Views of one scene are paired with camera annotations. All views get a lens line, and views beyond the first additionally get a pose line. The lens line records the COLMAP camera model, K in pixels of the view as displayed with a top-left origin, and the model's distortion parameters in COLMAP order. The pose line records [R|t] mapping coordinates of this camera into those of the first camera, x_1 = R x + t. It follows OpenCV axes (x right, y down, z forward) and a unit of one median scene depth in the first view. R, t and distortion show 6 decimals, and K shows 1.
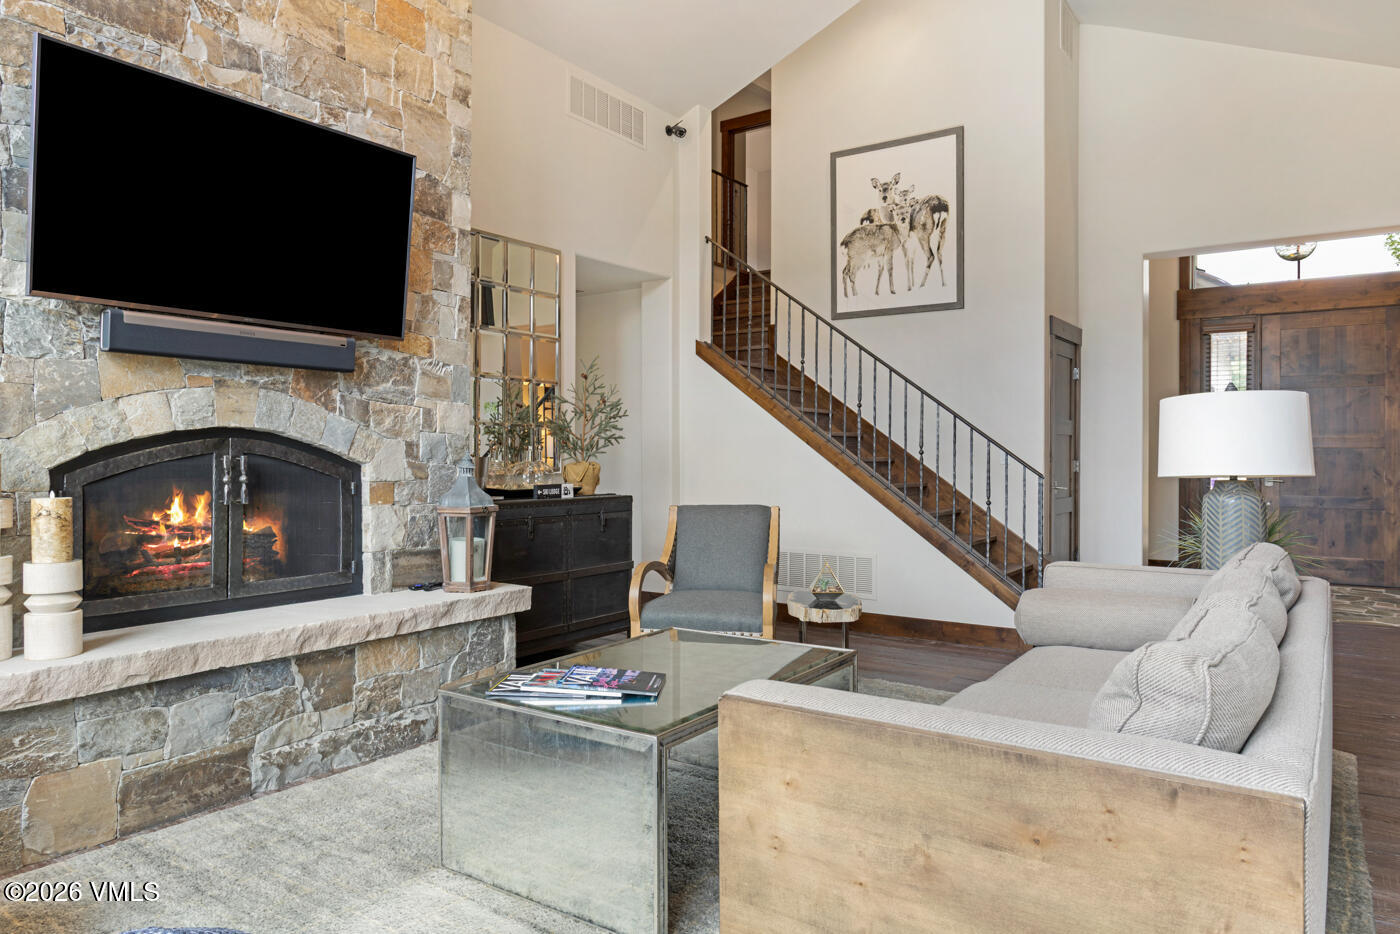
lens RADIAL K [[915.0, 0, 713.2], [0, 915.0, 470.8], [0, 0, 1]] dist [-0.018805, 0.005660]
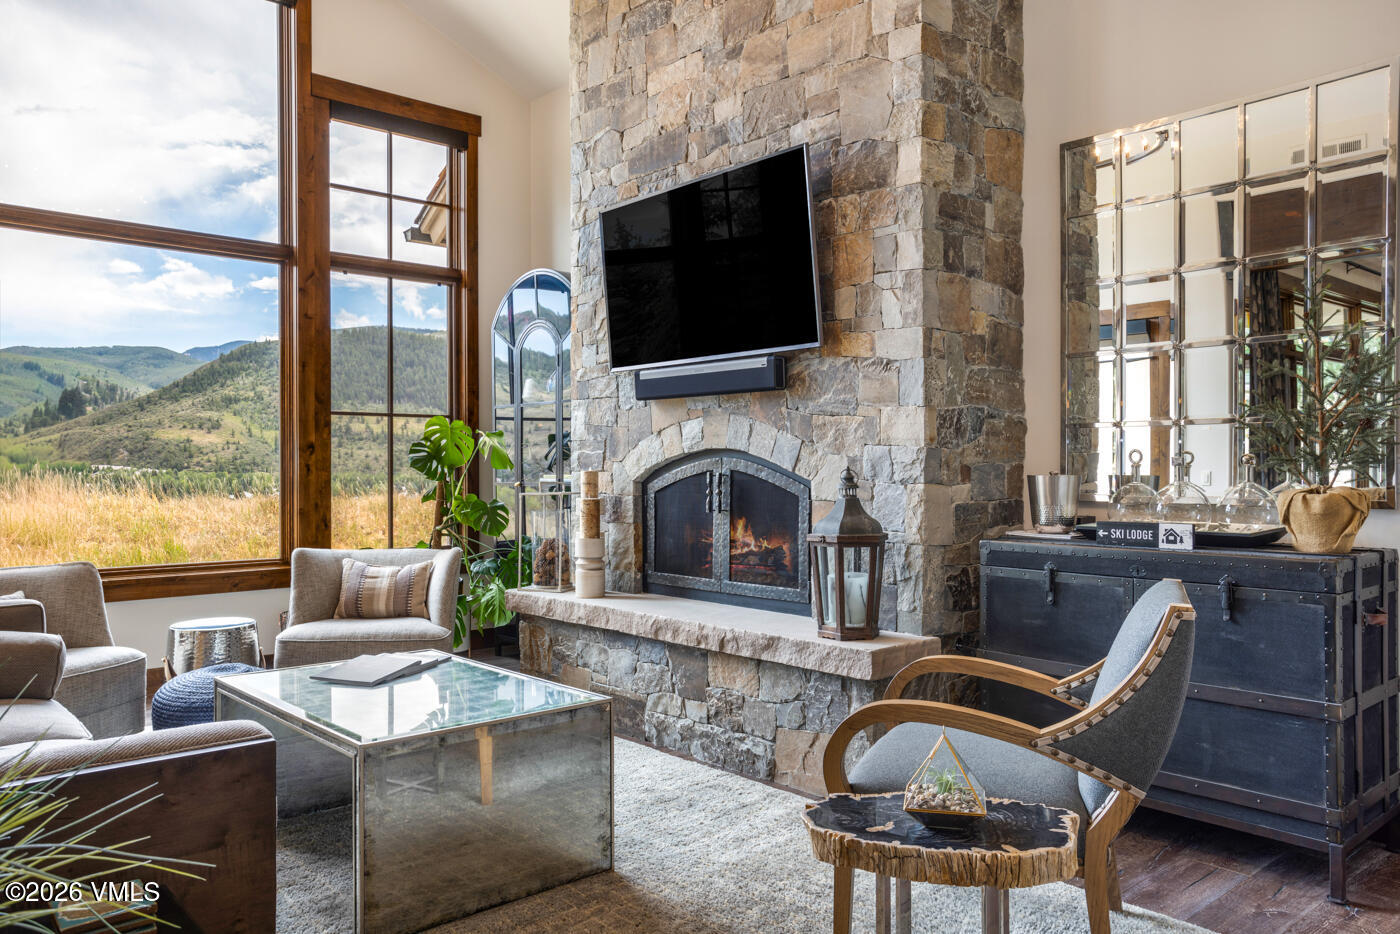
lens RADIAL K [[1035.1, 0, 657.2], [0, 1035.1, 473.8], [0, 0, 1]] dist [-0.024060, 0.015120]
pose [[-0.287566, 0.004133, -0.957752, 0.708943], [-0.014341, 0.999860, 0.008620, -0.022774], [0.957654, 0.016214, -0.287466, 1.168958]]
